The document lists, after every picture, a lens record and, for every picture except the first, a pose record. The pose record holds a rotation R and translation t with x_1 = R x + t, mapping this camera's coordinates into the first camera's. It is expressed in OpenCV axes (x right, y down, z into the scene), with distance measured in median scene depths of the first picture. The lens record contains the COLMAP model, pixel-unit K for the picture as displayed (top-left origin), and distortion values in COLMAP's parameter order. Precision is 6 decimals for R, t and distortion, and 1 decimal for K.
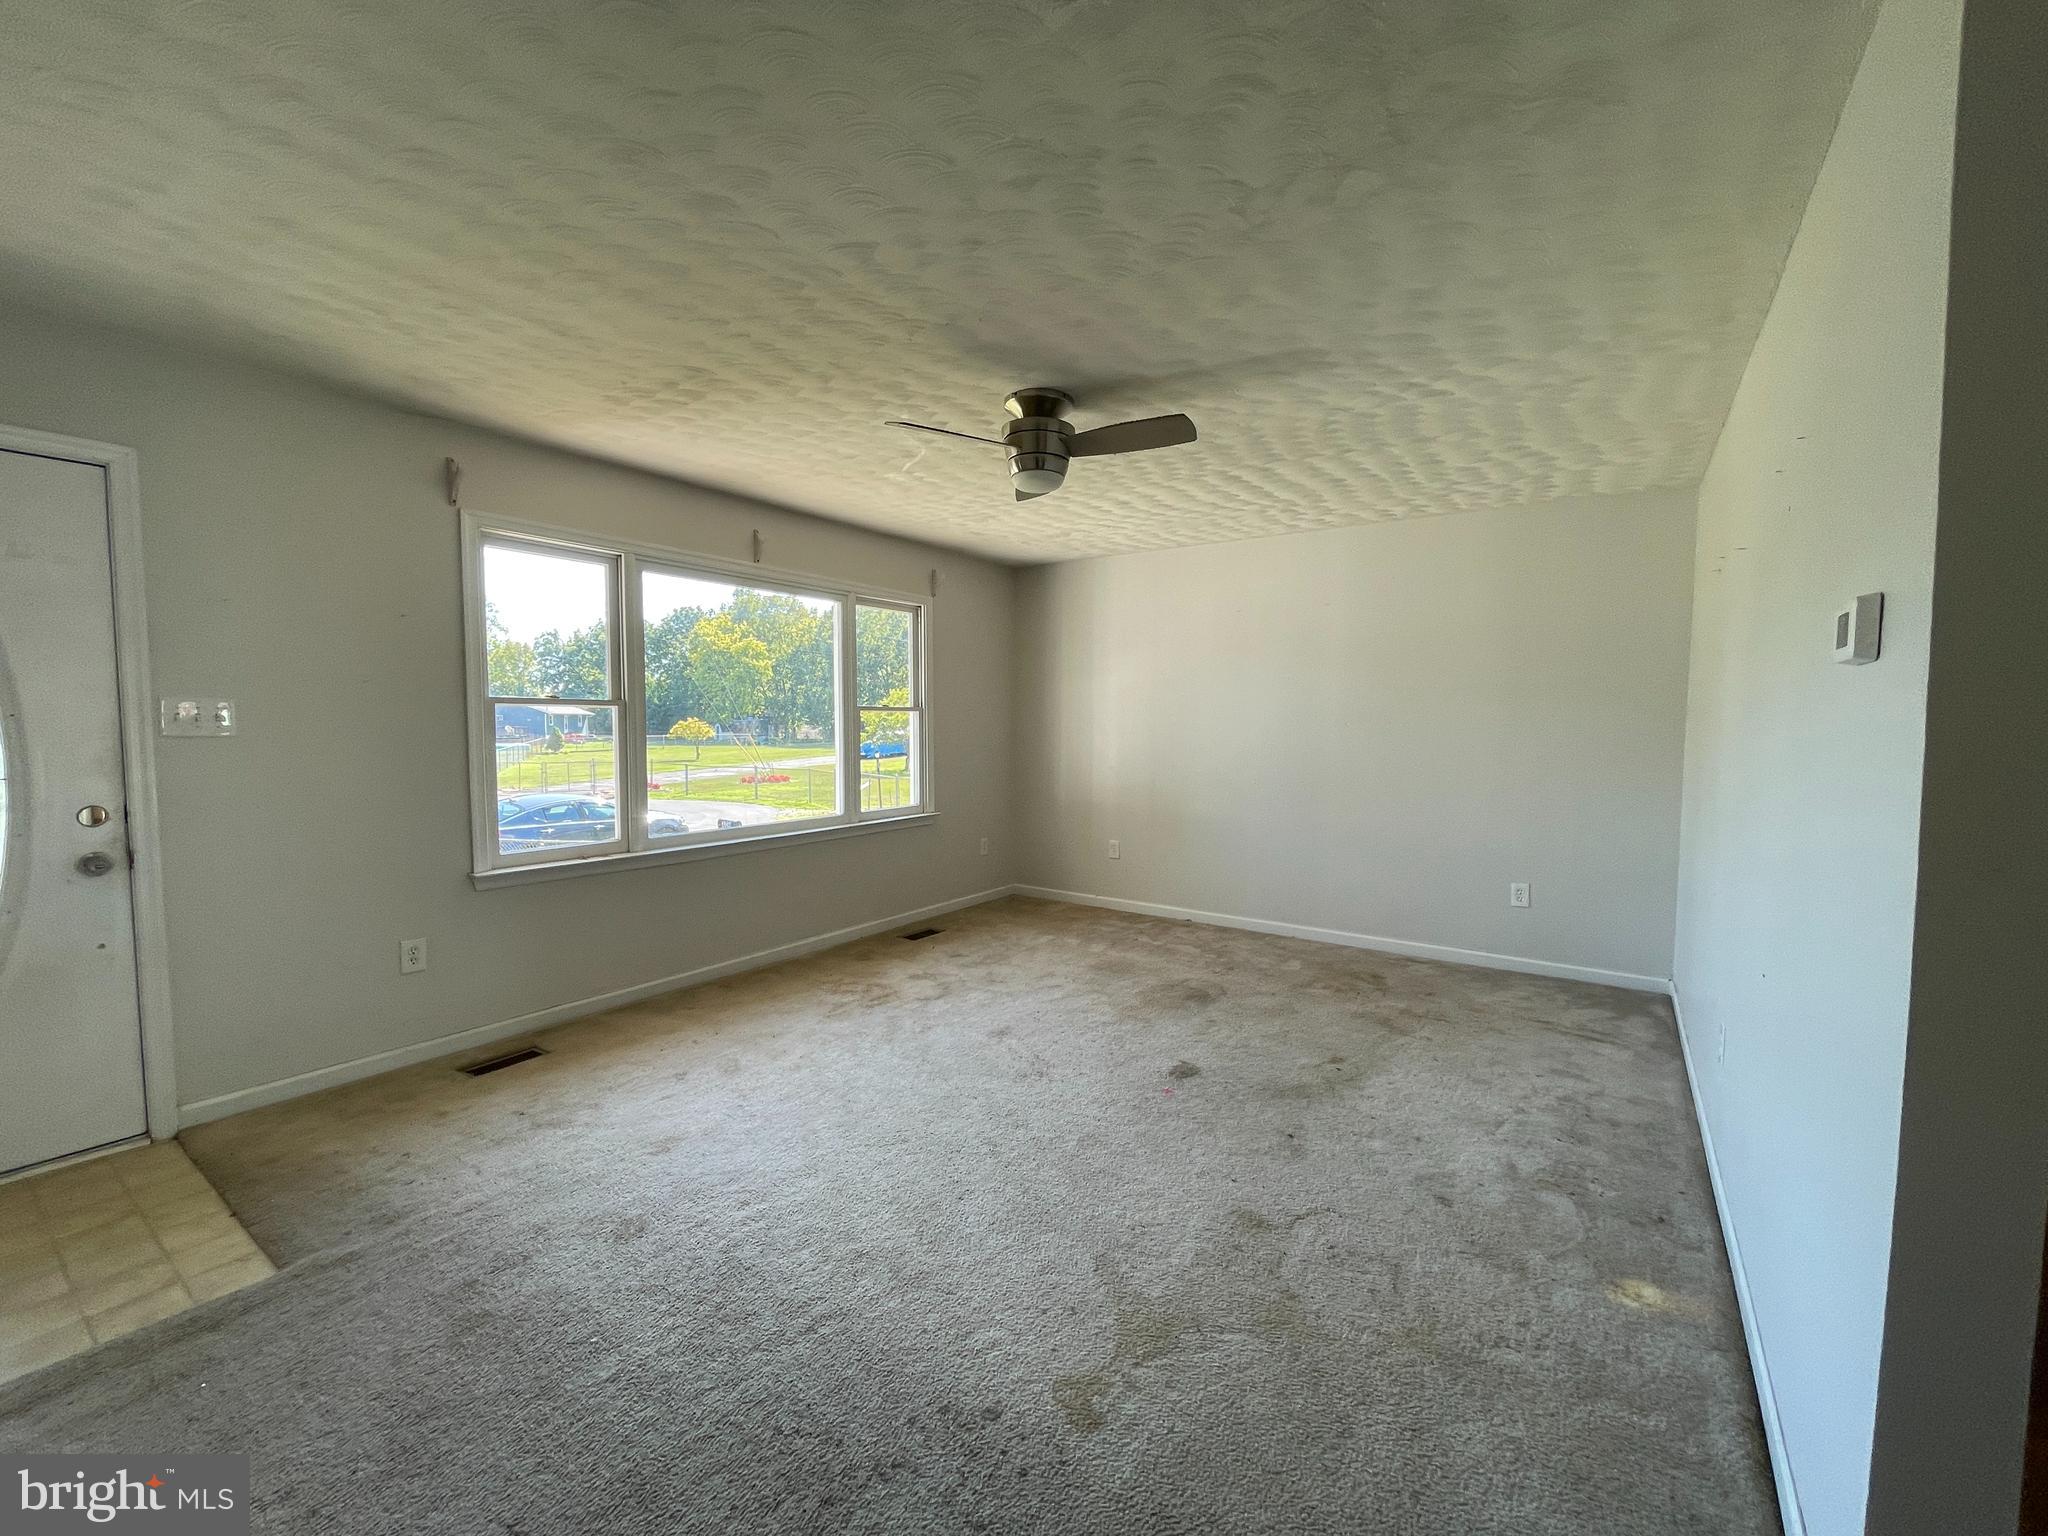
lens RADIAL K [[842.6, 0, 1028.1], [0, 842.6, 768.9], [0, 0, 1]] dist [-0.000452, -0.000037]
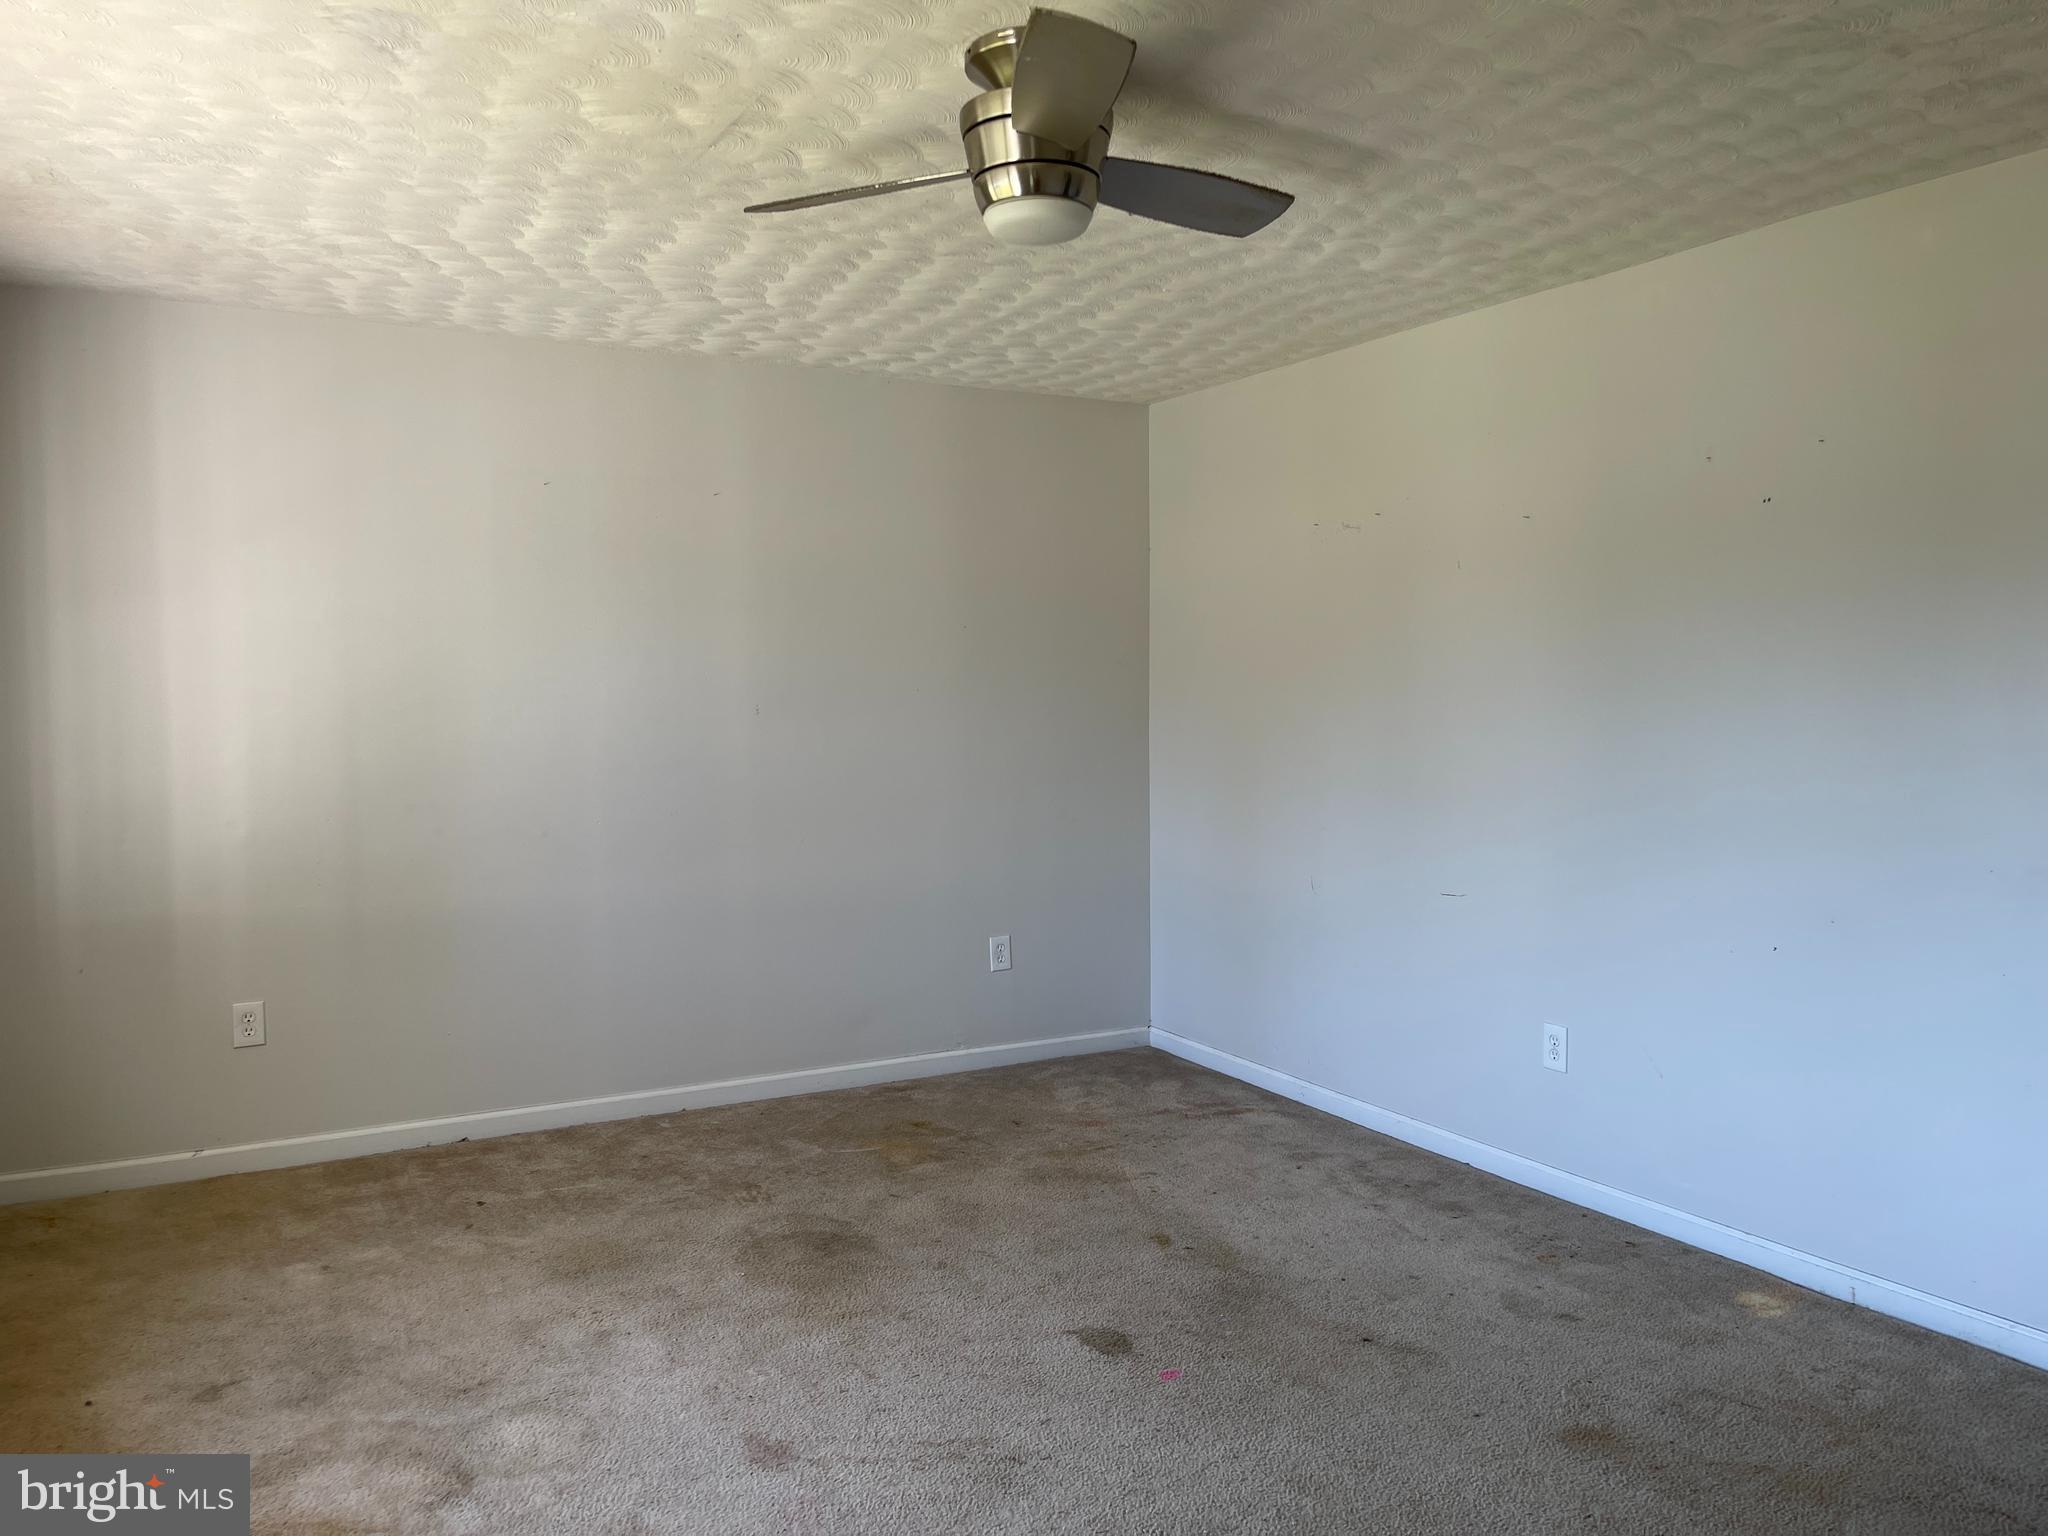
lens RADIAL K [[1569.4, 0, 1011.2], [0, 1569.4, 748.2], [0, 0, 1]] dist [0.071051, -0.098034]
pose [[0.428884, -0.041243, 0.902418, -0.617493], [0.057574, 0.998174, 0.018257, -0.043659], [-0.901523, 0.044126, 0.430476, 0.477765]]
